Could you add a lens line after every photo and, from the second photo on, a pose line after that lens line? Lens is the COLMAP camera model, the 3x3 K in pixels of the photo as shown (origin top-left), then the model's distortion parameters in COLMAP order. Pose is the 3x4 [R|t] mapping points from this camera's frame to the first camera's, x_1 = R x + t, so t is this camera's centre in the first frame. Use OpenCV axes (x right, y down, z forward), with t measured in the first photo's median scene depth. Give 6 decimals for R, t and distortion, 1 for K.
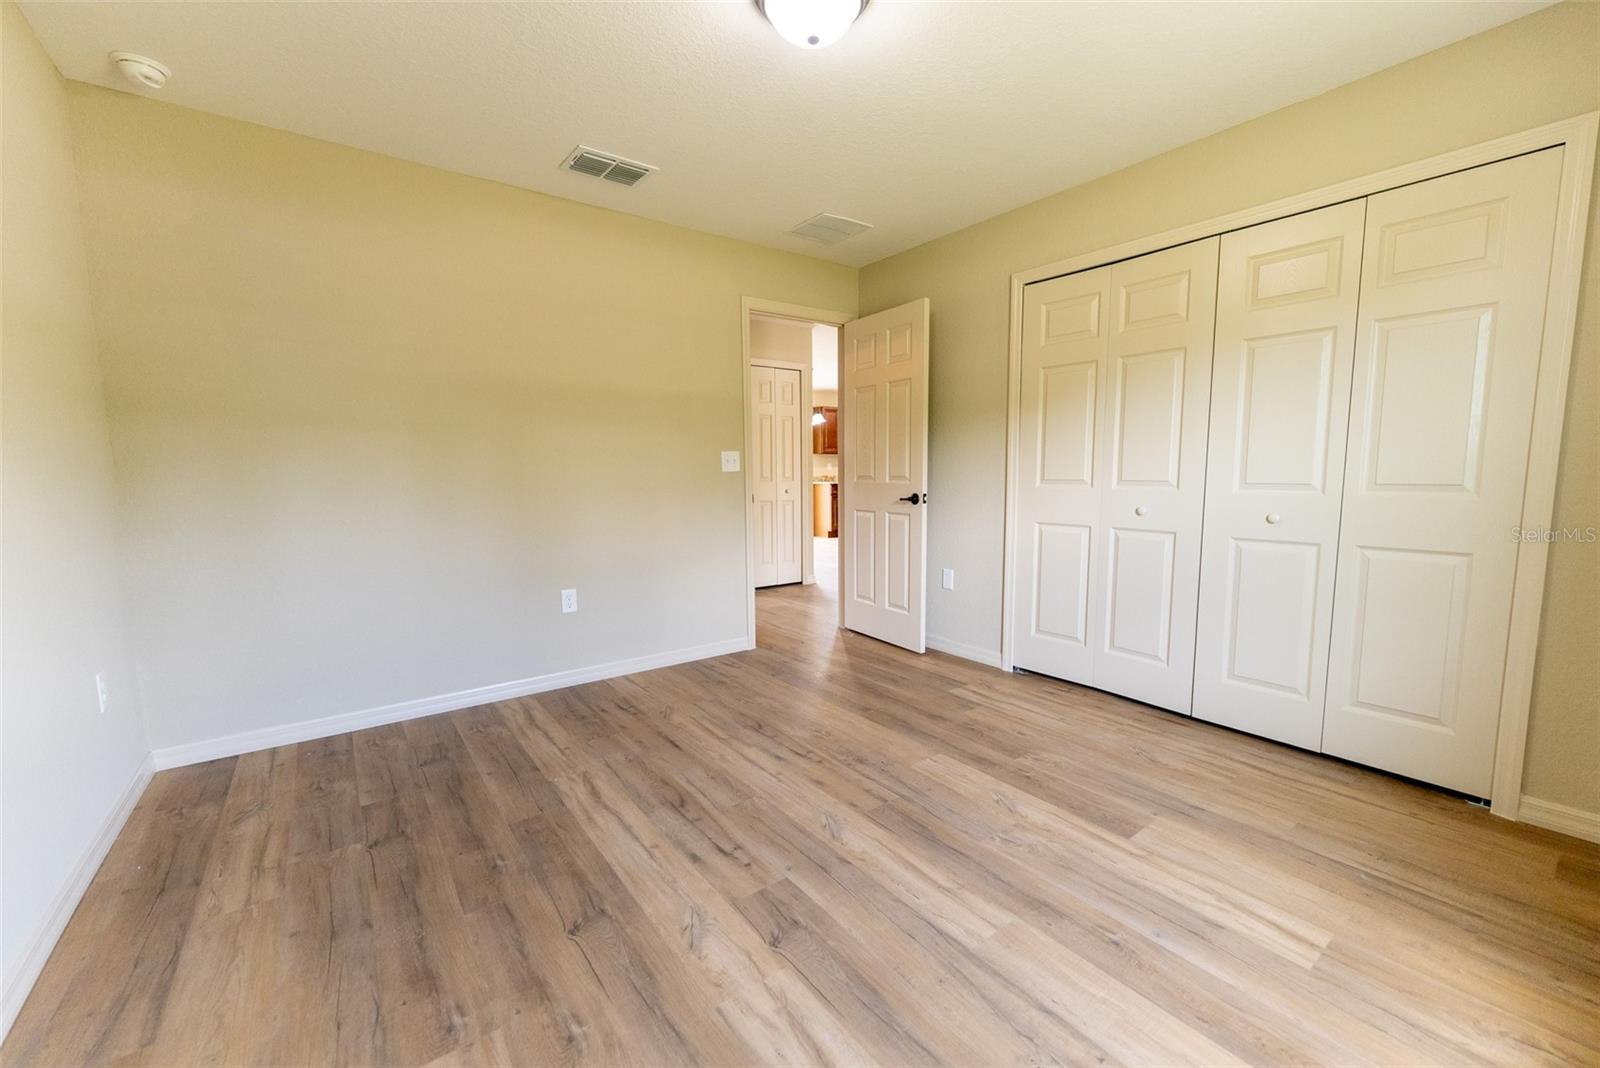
lens RADIAL K [[637.8, 0, 808.8], [0, 637.8, 537.2], [0, 0, 1]] dist [-0.001330, -0.000346]
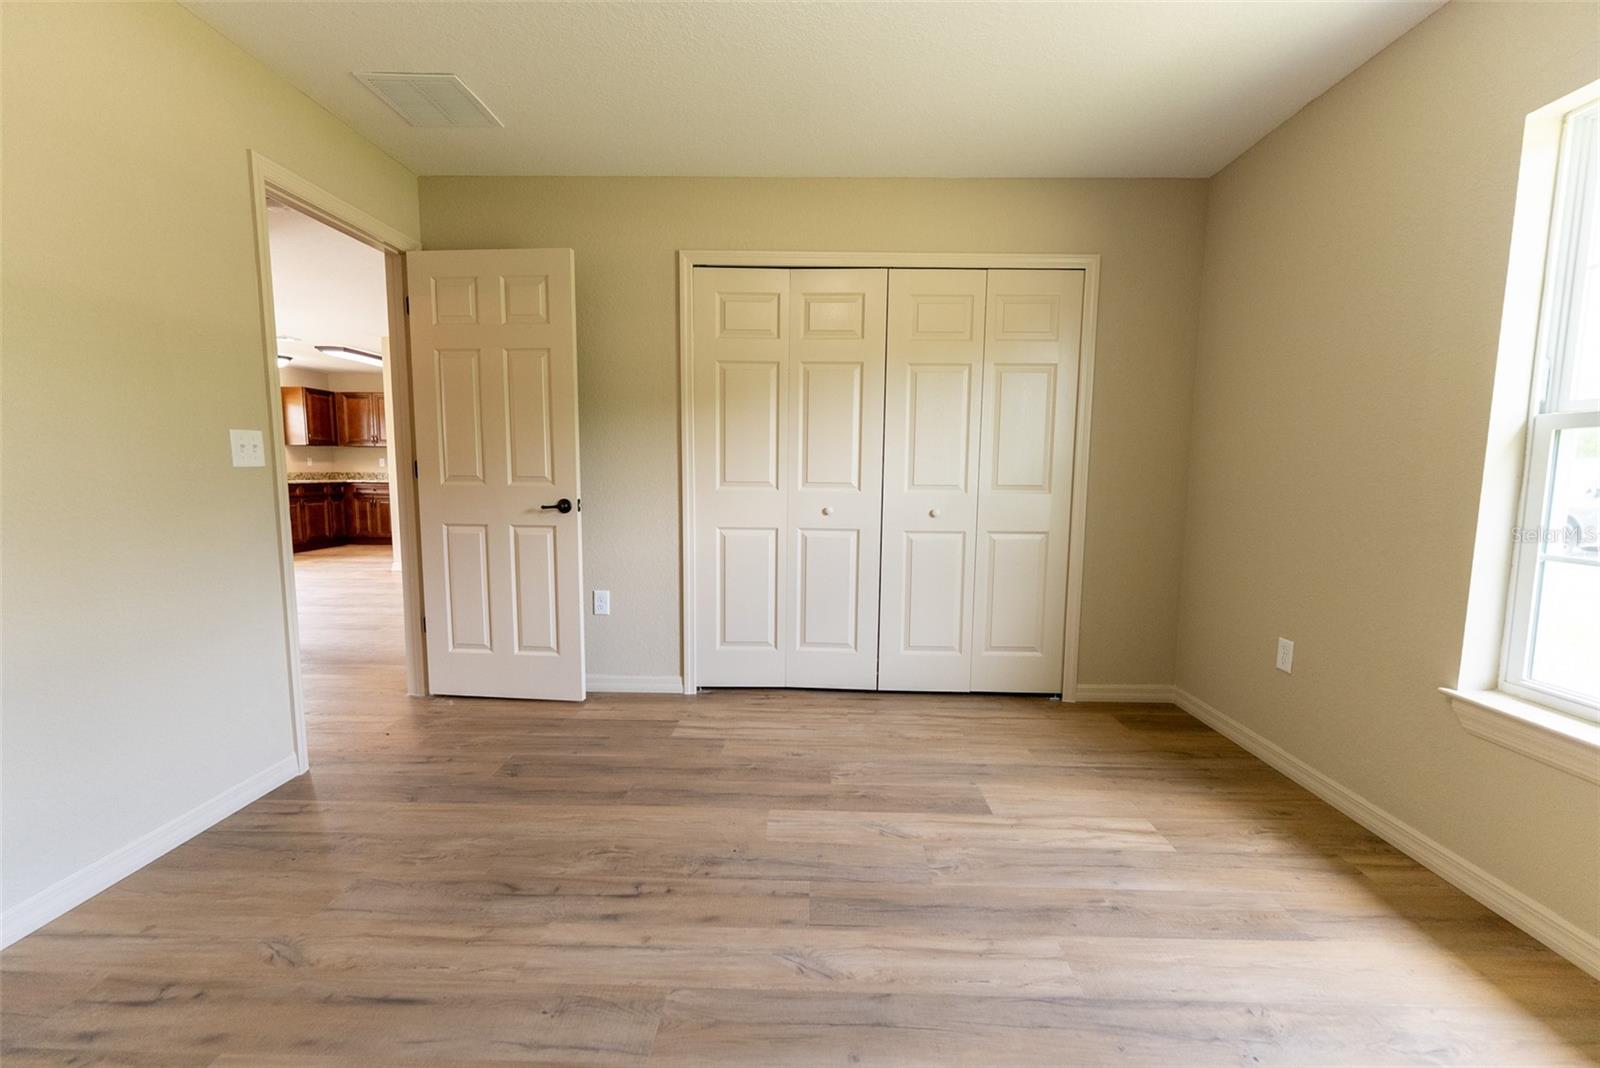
lens RADIAL K [[643.7, 0, 805.0], [0, 643.7, 536.7], [0, 0, 1]] dist [-0.000567, -0.000450]
pose [[0.618597, -0.068982, 0.782675, -0.398877], [0.069038, 0.997058, 0.033311, -0.043194], [-0.782670, 0.033428, 0.621539, 0.423356]]
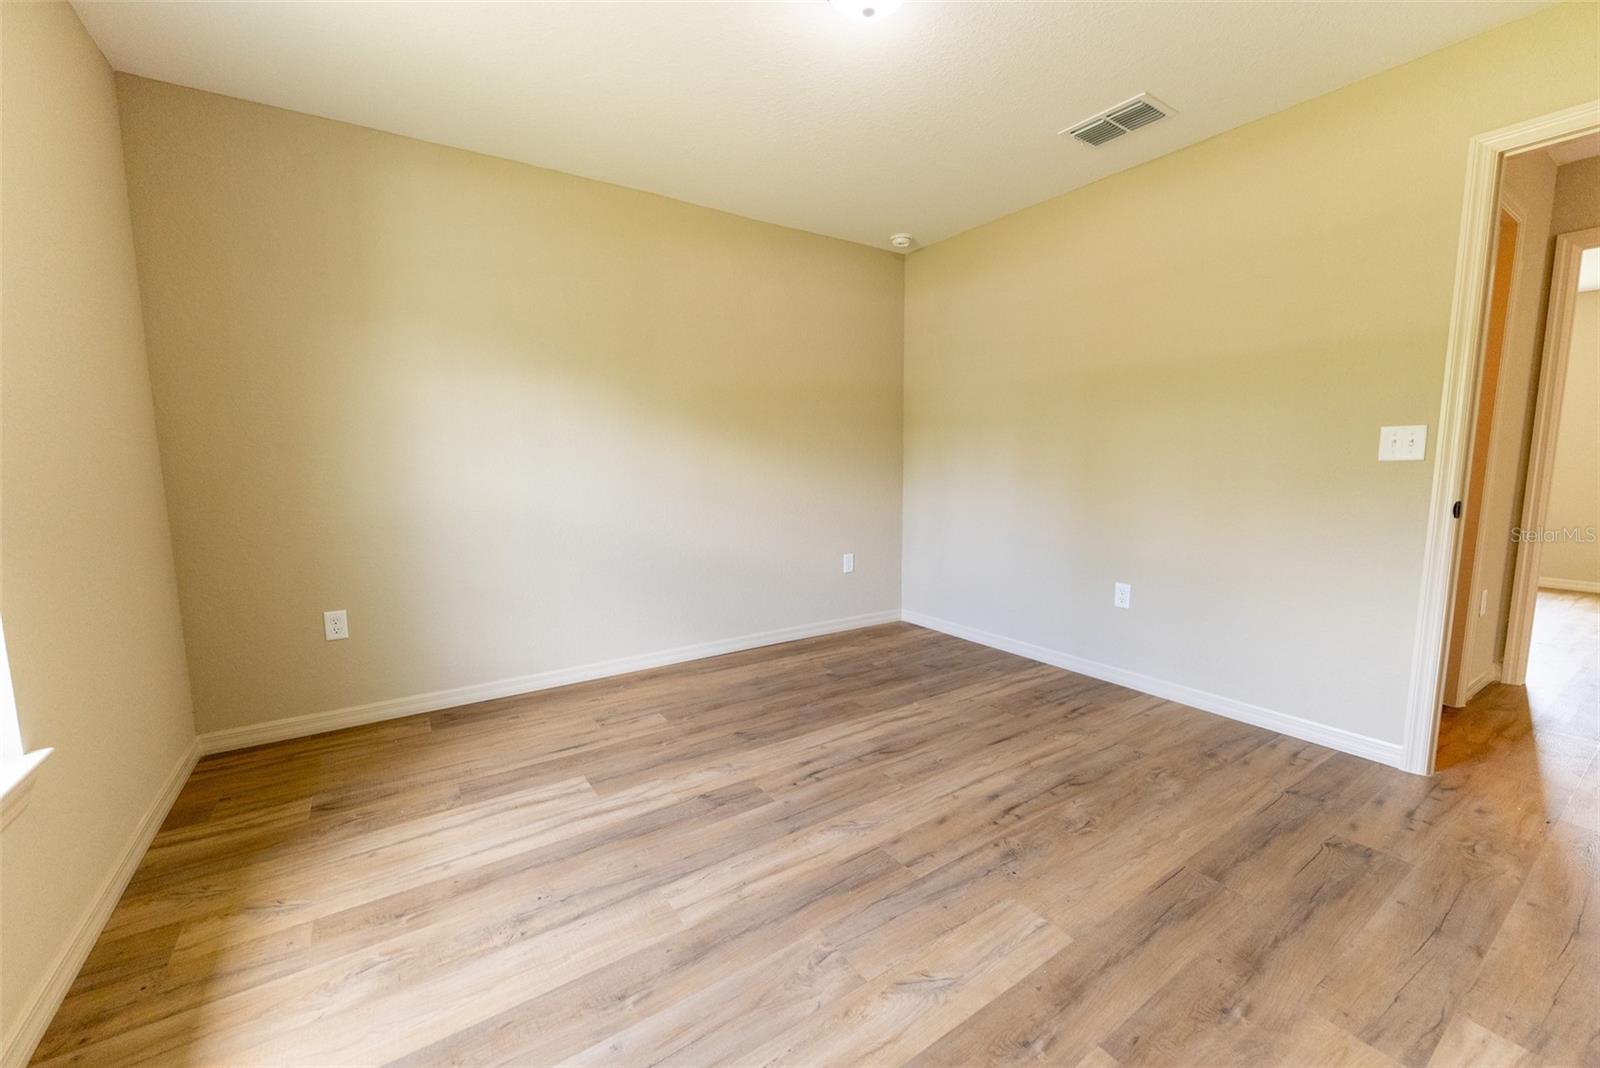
lens RADIAL K [[643.7, 0, 805.0], [0, 643.7, 536.7], [0, 0, 1]] dist [-0.000567, -0.000450]
pose [[-0.051438, 0.129917, -0.990190, 0.762242], [-0.101907, 0.985644, 0.134614, -0.087236], [0.993463, 0.107831, -0.037460, 0.728030]]
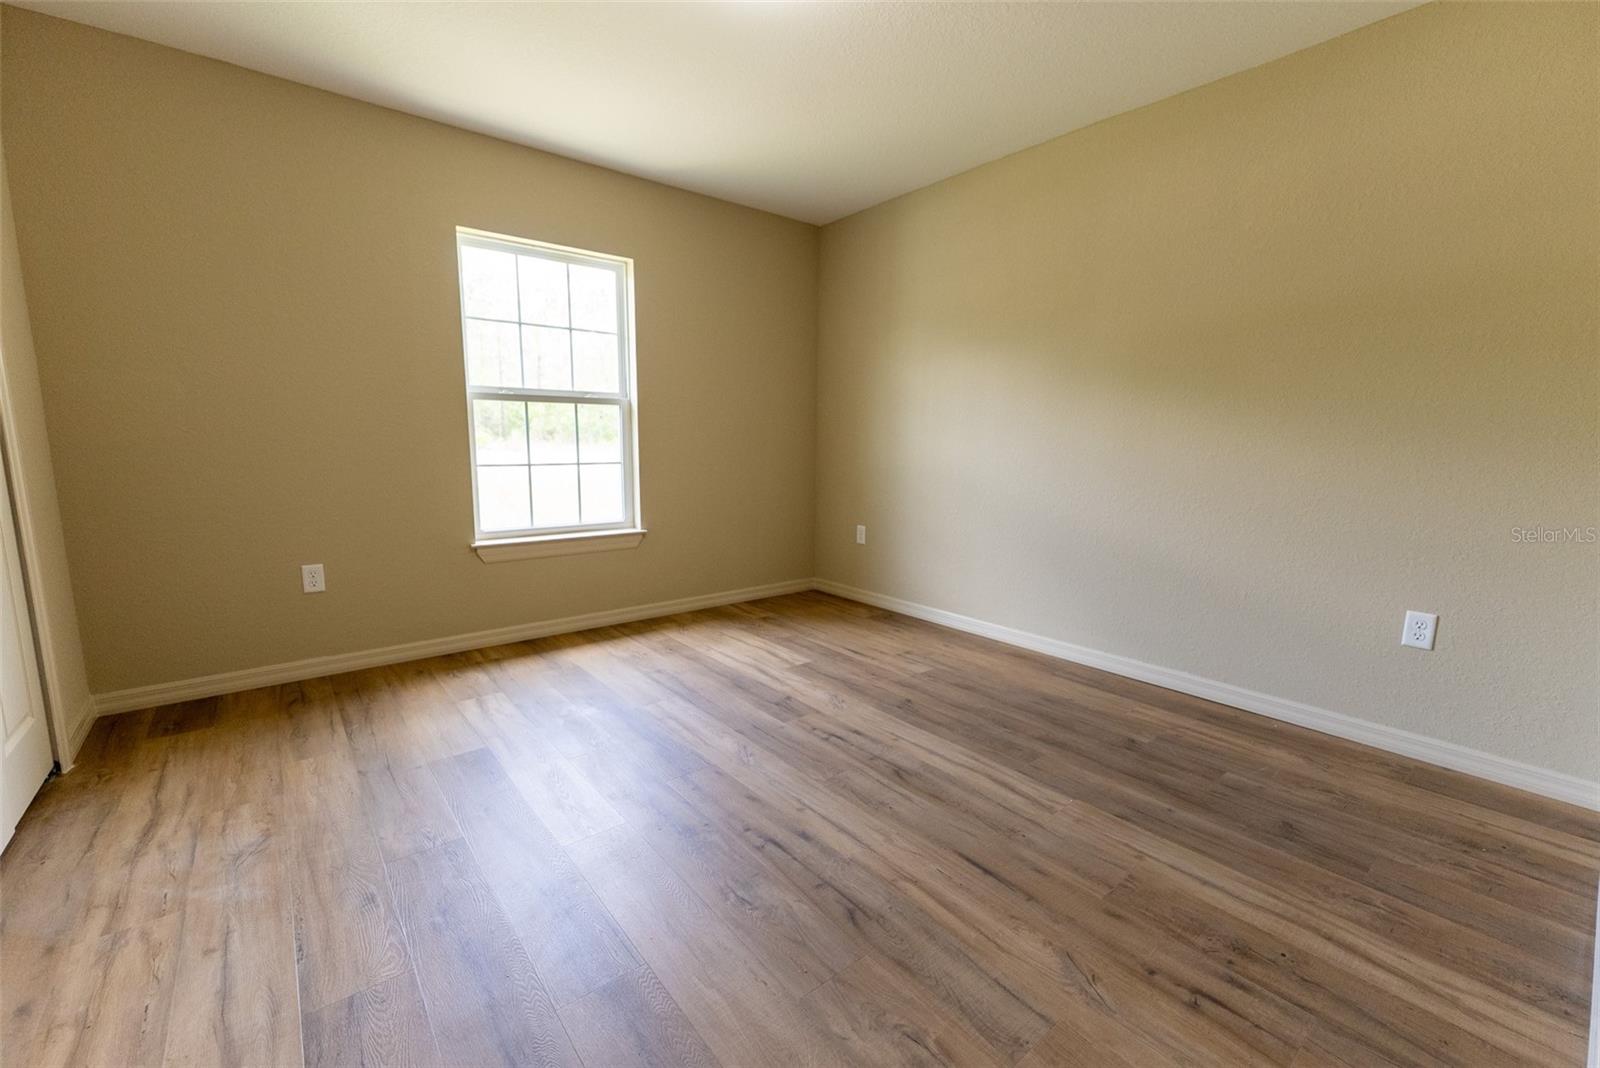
lens RADIAL K [[663.2, 0, 802.9], [0, 663.2, 541.2], [0, 0, 1]] dist [-0.000776, -0.000180]
pose [[-0.999544, 0.002592, -0.030070, -0.023719], [-0.005296, 0.965787, 0.259283, -0.148435], [0.029713, 0.259324, -0.965333, 1.582521]]
